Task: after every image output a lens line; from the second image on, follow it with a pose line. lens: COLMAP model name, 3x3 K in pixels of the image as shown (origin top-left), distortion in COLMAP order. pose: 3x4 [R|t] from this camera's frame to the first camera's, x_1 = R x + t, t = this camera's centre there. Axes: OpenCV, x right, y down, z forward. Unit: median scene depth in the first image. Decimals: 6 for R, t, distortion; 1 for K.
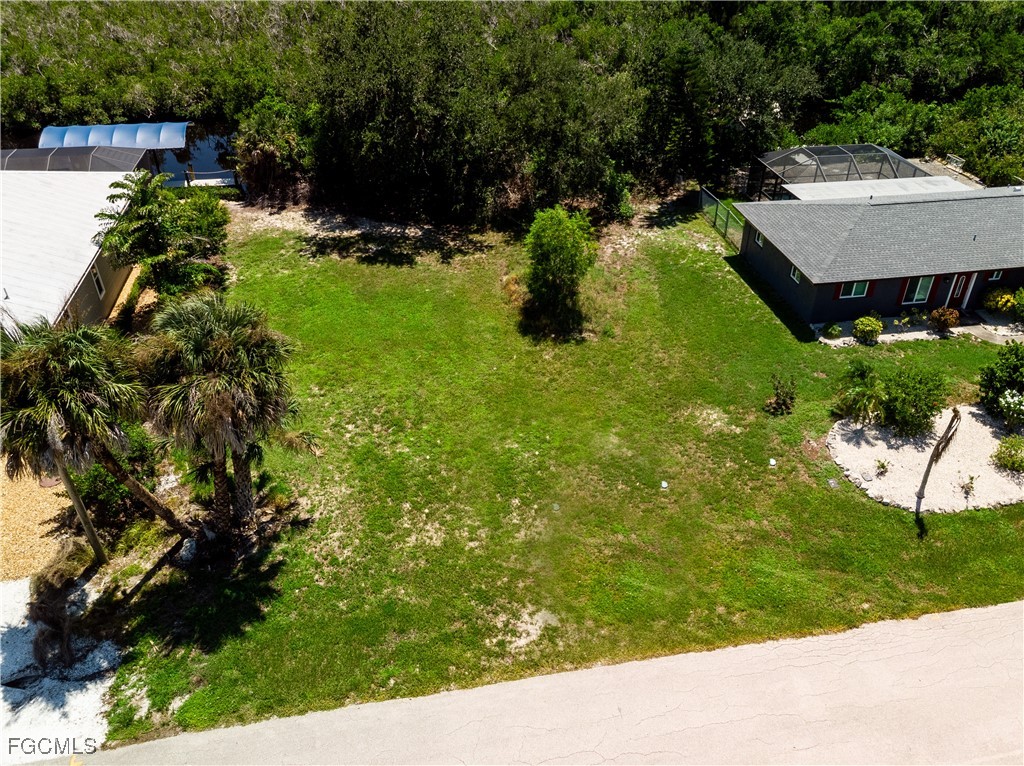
lens RADIAL K [[813.9, 0, 545.2], [0, 813.9, 382.0], [0, 0, 1]] dist [0.002026, 0.005648]
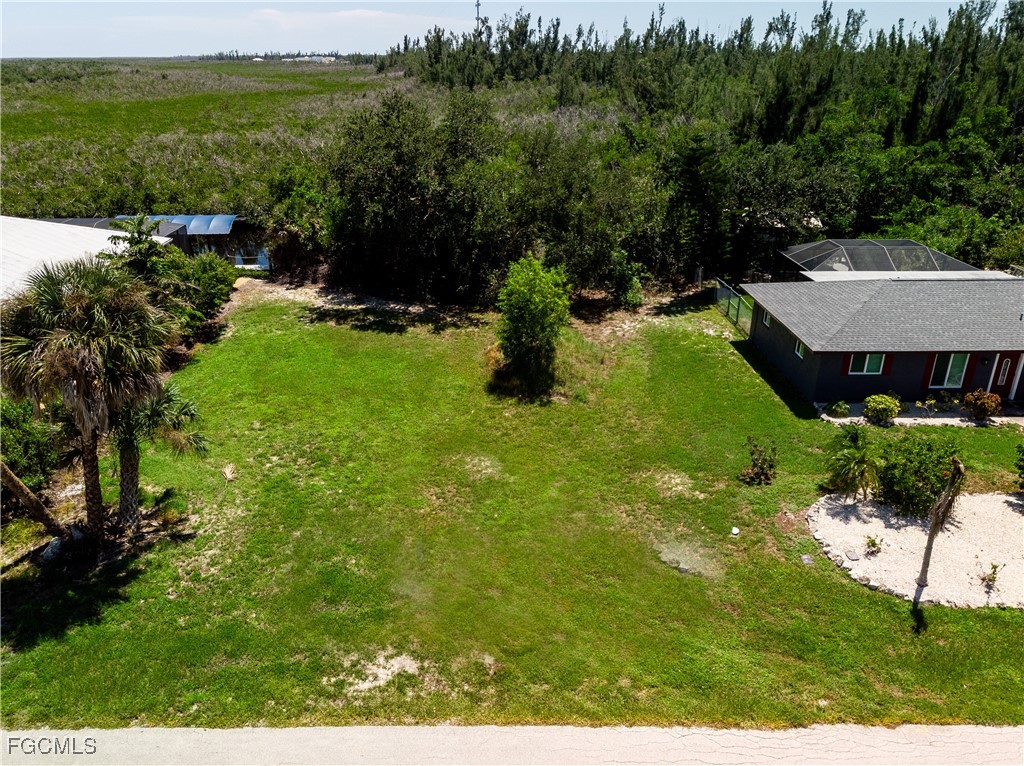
lens RADIAL K [[782.3, 0, 487.8], [0, 782.3, 383.0], [0, 0, 1]] dist [0.006179, 0.008981]
pose [[0.981664, 0.054854, -0.182559, 0.167825], [-0.089268, 0.978486, -0.186003, 0.120905], [0.168428, 0.198889, 0.965440, 0.155768]]
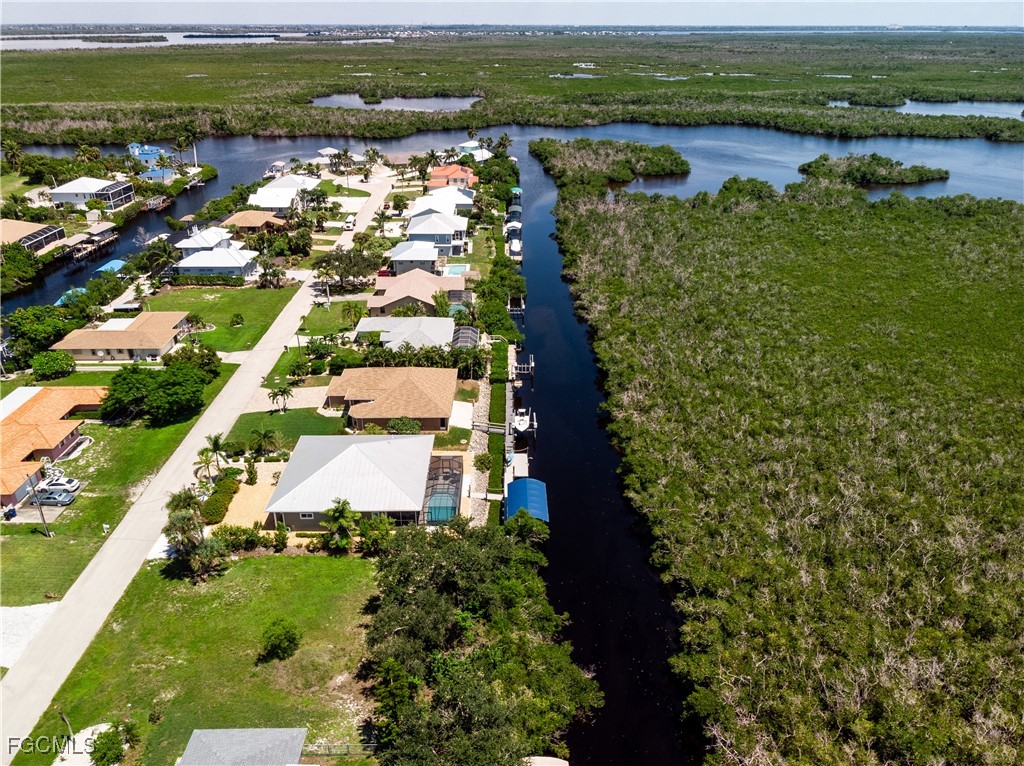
lens RADIAL K [[776.8, 0, 516.7], [0, 776.8, 380.9], [0, 0, 1]] dist [0.000881, 0.001377]
pose [[-0.184684, 0.391390, -0.901502, 1.788698], [-0.553376, 0.716642, 0.424498, -2.239169], [0.812199, 0.577268, 0.084234, 1.177672]]
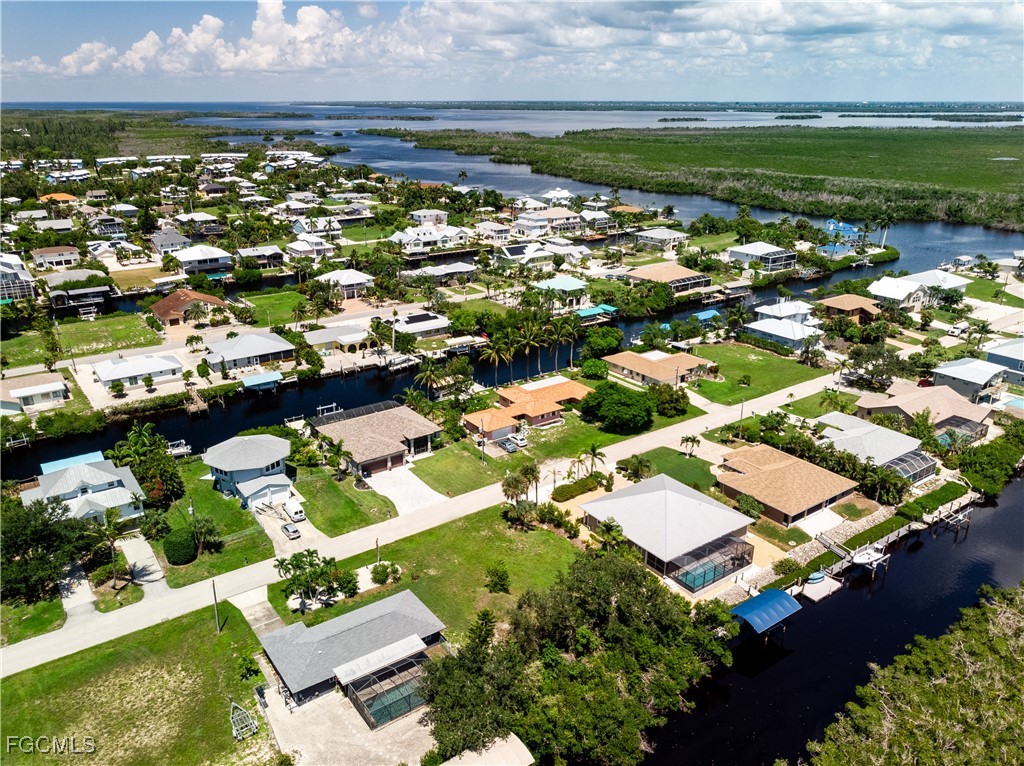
lens RADIAL K [[771.4, 0, 495.2], [0, 771.4, 382.4], [0, 0, 1]] dist [-0.002807, -0.007433]
pose [[-0.917430, 0.117952, -0.380013, 1.197593], [-0.236499, 0.606399, 0.759176, -3.260577], [0.319986, 0.786364, -0.528432, 2.365685]]
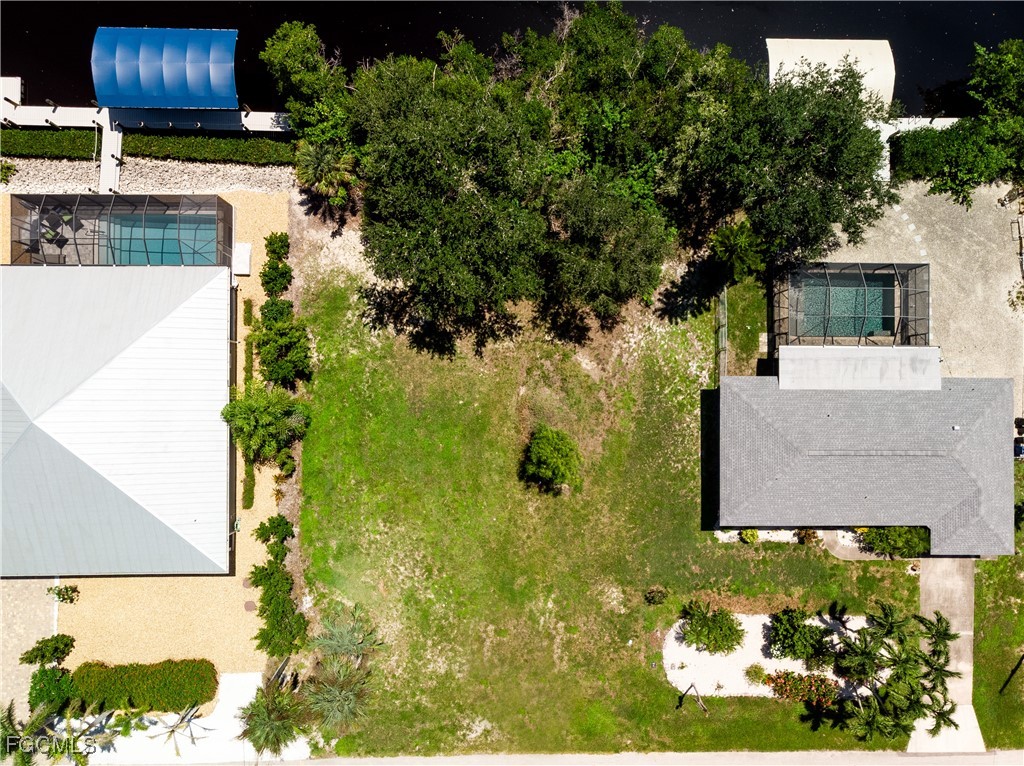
lens RADIAL K [[771.4, 0, 495.2], [0, 771.4, 382.4], [0, 0, 1]] dist [-0.002807, -0.007433]
pose [[0.979627, 0.200511, 0.011204, -0.148702], [-0.122270, 0.551253, 0.825330, -1.586331], [0.159311, -0.809886, 0.564539, 0.446800]]
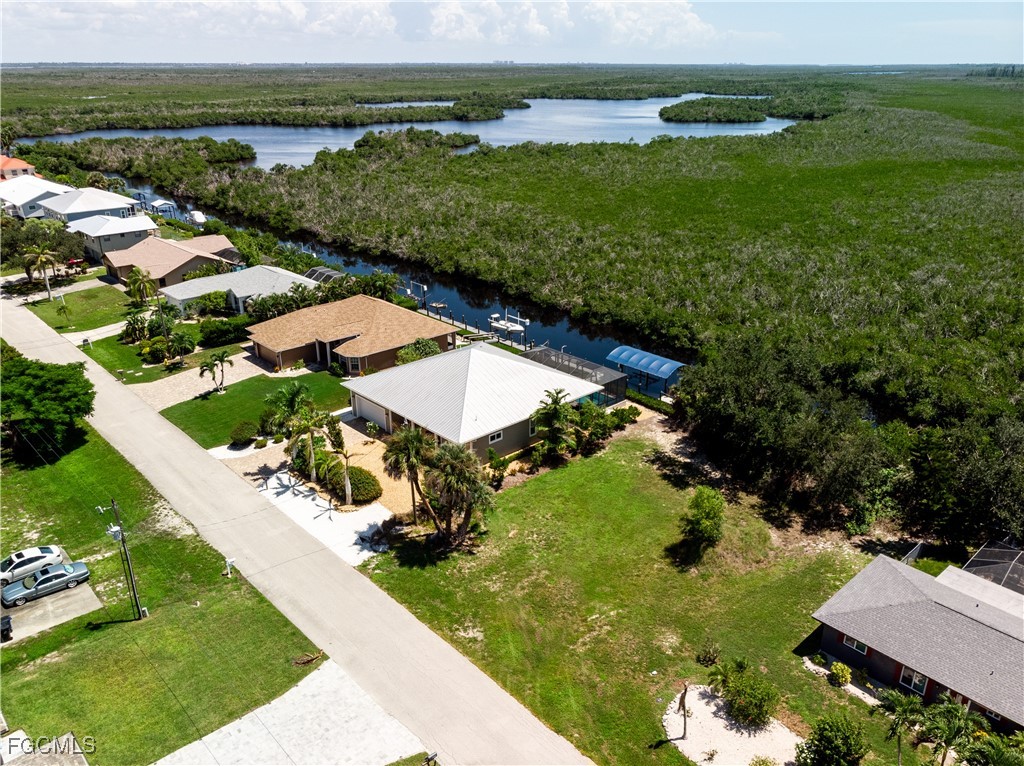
lens RADIAL K [[776.8, 0, 516.7], [0, 776.8, 380.9], [0, 0, 1]] dist [0.000881, 0.001377]
pose [[0.522147, 0.305154, -0.796394, 1.177400], [-0.468318, 0.883005, 0.031293, -0.330342], [0.712770, 0.356627, 0.603967, -0.329527]]
